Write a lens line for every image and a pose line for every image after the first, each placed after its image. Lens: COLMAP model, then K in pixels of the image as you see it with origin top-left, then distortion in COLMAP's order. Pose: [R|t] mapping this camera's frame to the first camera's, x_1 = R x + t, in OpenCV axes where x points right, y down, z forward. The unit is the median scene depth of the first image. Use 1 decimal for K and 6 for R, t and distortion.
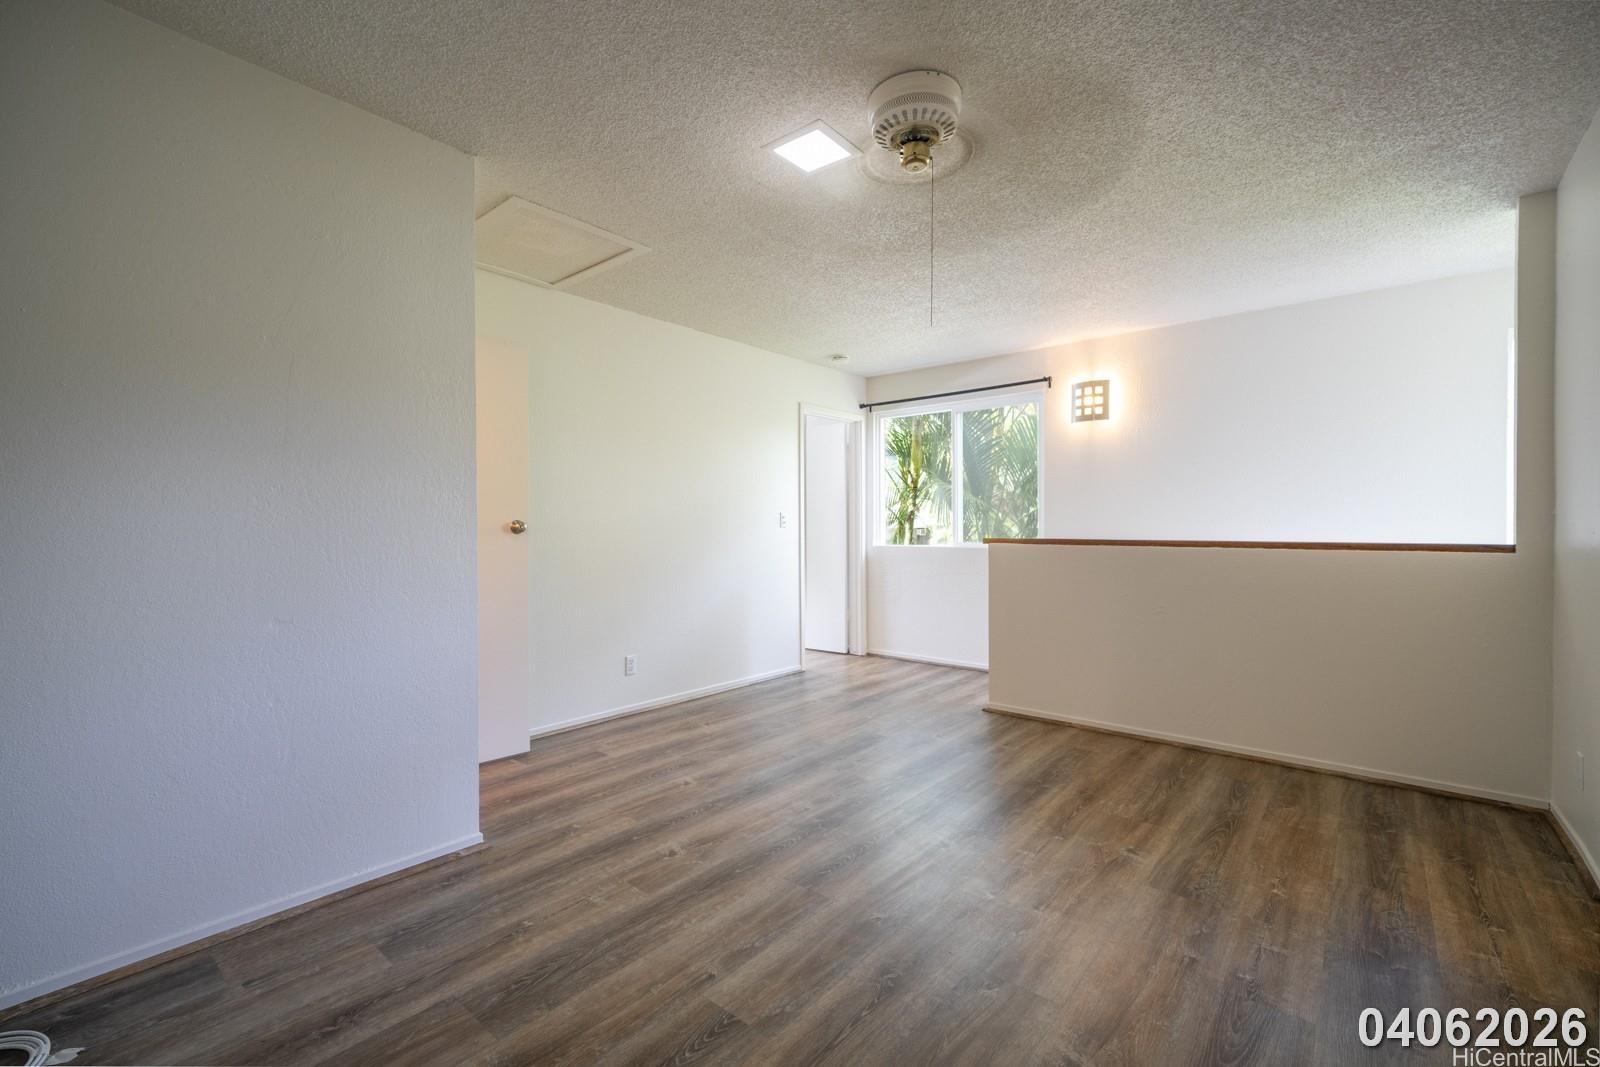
lens RADIAL K [[680.9, 0, 805.6], [0, 680.9, 536.0], [0, 0, 1]] dist [0.002214, -0.000077]
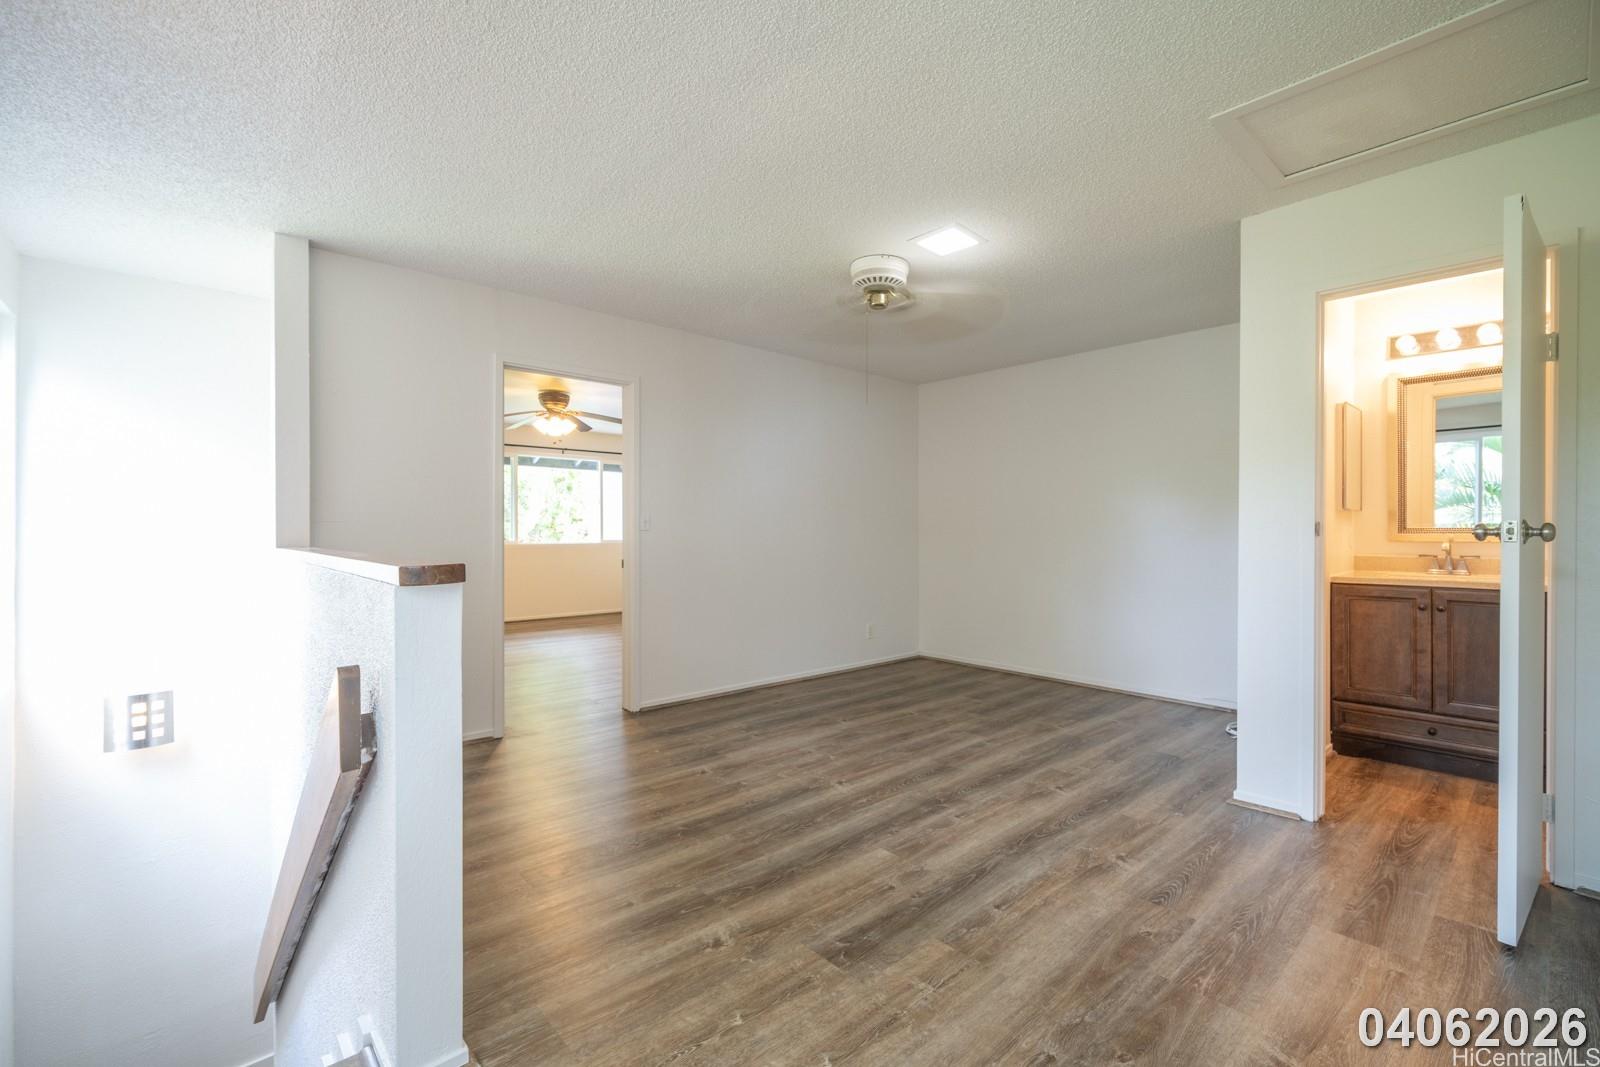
lens RADIAL K [[680.9, 0, 805.6], [0, 680.9, 536.0], [0, 0, 1]] dist [0.002214, -0.000077]
pose [[-0.990316, 0.000127, 0.138831, 0.097614], [0.002509, 0.999853, 0.016979, -0.025272], [-0.138808, 0.017163, -0.990171, 2.374059]]
